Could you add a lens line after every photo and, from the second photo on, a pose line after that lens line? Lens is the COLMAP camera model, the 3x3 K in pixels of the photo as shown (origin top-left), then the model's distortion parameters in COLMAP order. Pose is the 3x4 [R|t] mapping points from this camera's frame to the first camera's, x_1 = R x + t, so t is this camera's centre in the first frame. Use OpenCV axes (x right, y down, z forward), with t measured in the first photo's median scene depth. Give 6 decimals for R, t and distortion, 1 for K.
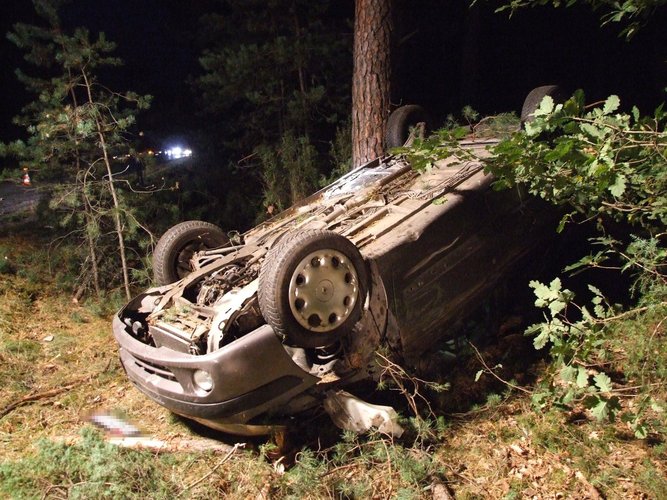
lens RADIAL K [[550.0, 0, 333.5], [0, 550.0, 250.0], [0, 0, 1]] dist [-0.151131, 0.139276]
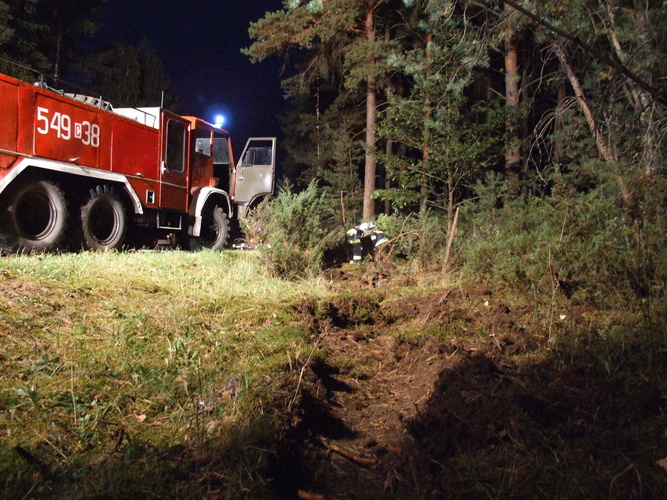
lens RADIAL K [[550.0, 0, 333.5], [0, 550.0, 250.0], [0, 0, 1]] dist [-0.151131, 0.139276]
pose [[0.989025, 0.018629, -0.146572, 0.626014], [-0.045276, 0.982508, -0.180633, 1.086744], [0.140643, 0.185287, 0.972568, -4.349284]]
